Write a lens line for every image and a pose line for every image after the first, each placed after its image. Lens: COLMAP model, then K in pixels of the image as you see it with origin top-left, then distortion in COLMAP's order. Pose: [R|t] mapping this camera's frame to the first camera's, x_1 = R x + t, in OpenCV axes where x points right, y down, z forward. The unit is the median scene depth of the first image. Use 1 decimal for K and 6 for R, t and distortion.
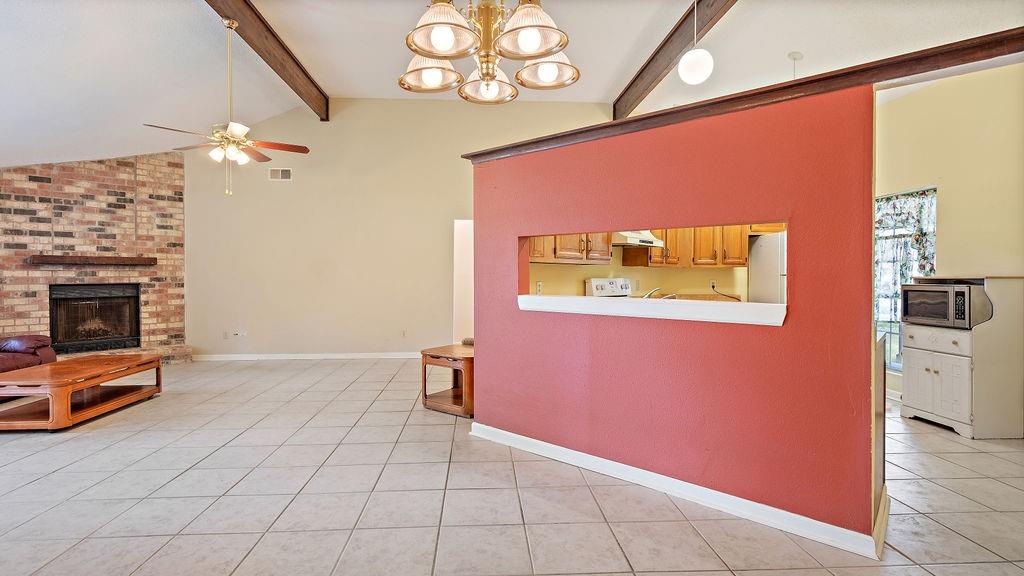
lens RADIAL K [[487.2, 0, 508.9], [0, 487.2, 283.0], [0, 0, 1]] dist [0.001871, 0.000879]
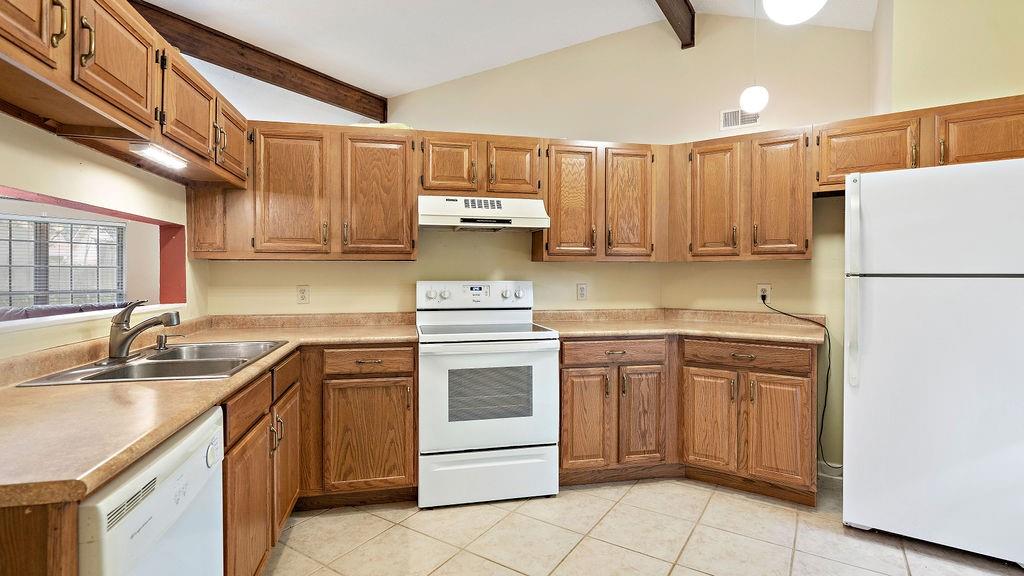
lens RADIAL K [[487.9, 0, 507.5], [0, 487.9, 276.8], [0, 0, 1]] dist [0.000756, 0.001211]
pose [[0.805125, -0.000364, -0.593105, 0.506083], [-0.006657, 0.999931, -0.009651, -0.007496], [0.593067, 0.011719, 0.805068, 0.406594]]
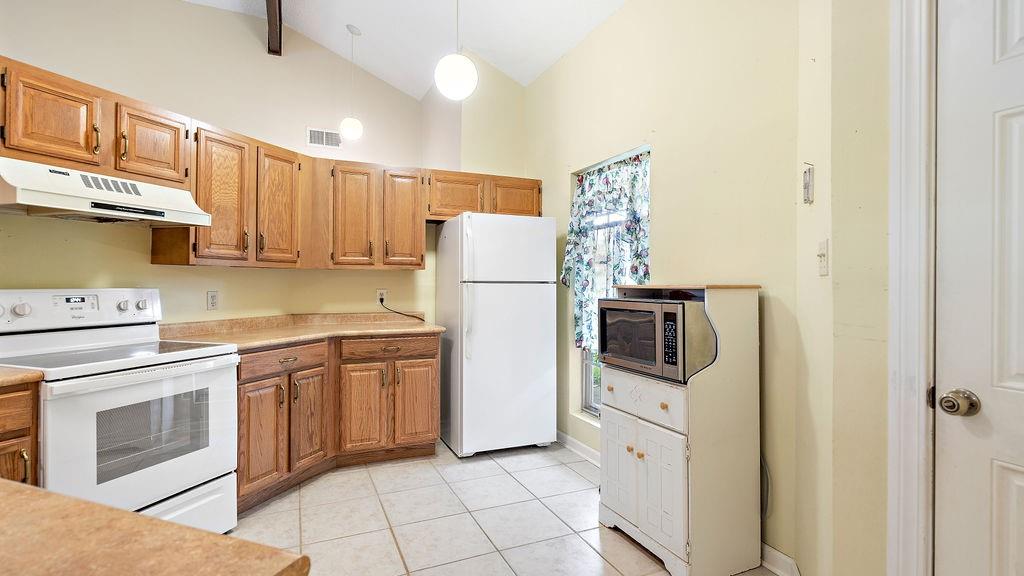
lens RADIAL K [[487.9, 0, 509.5], [0, 487.9, 280.7], [0, 0, 1]] dist [0.000756, 0.001211]
pose [[0.935174, 0.000724, 0.354187, 0.347316], [0.005101, 0.999867, -0.015511, -0.006721], [-0.354151, 0.016312, 0.935046, 0.341098]]
